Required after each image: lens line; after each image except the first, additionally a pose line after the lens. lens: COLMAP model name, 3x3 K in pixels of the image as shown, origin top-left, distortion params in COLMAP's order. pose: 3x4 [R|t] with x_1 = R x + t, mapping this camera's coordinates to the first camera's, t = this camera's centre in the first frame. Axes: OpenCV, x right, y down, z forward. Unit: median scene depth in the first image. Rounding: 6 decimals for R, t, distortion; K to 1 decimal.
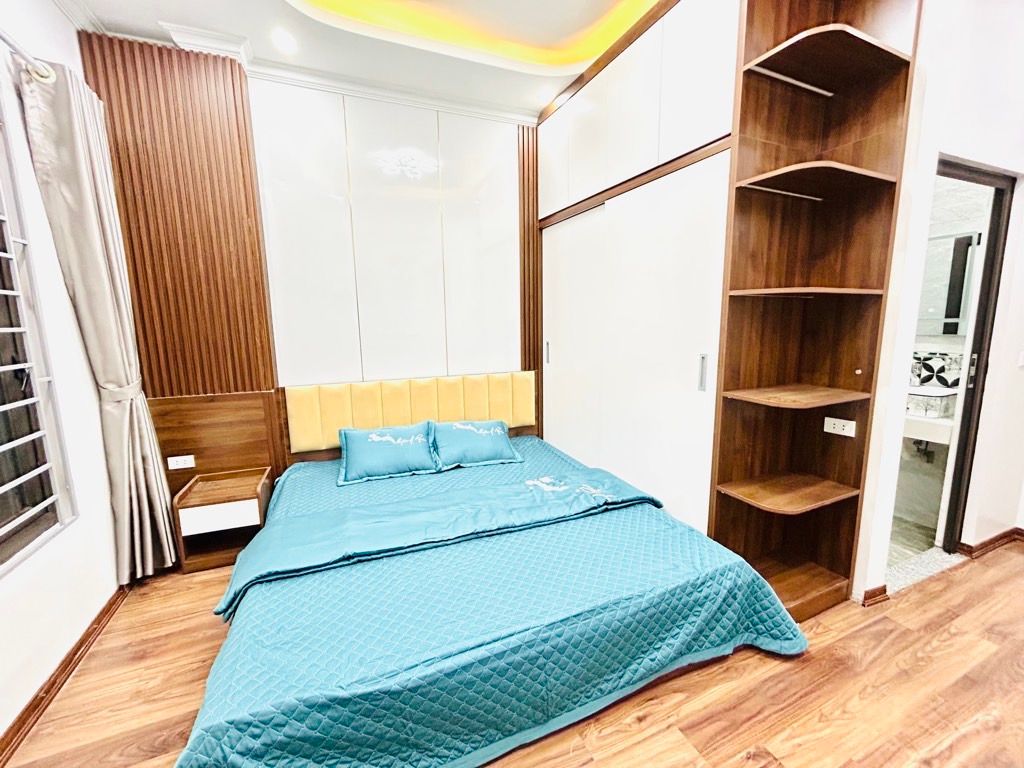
lens RADIAL K [[420.7, 0, 512.0], [0, 420.7, 384.0], [0, 0, 1]] dist [-0.000522, 0.000407]
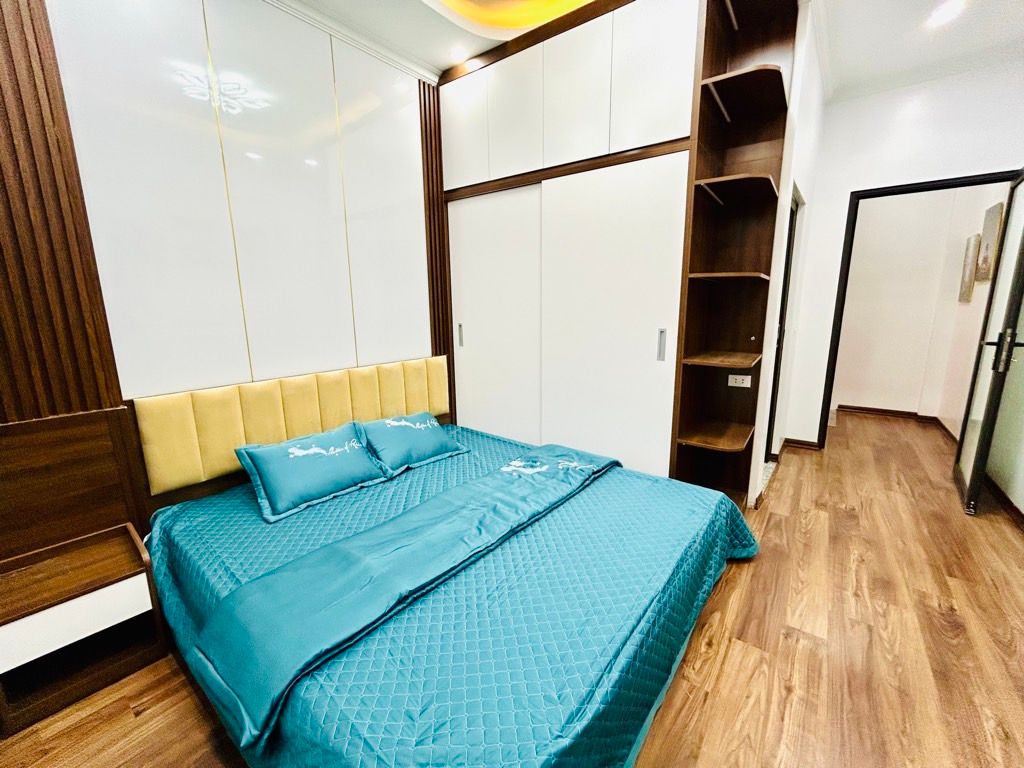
lens RADIAL K [[420.7, 0, 512.0], [0, 420.7, 384.0], [0, 0, 1]] dist [-0.000522, 0.000407]
pose [[0.870894, -0.090733, 0.483023, -0.365905], [0.073662, 0.995807, 0.054244, -0.009805], [-0.485919, -0.011660, 0.873926, 0.145674]]
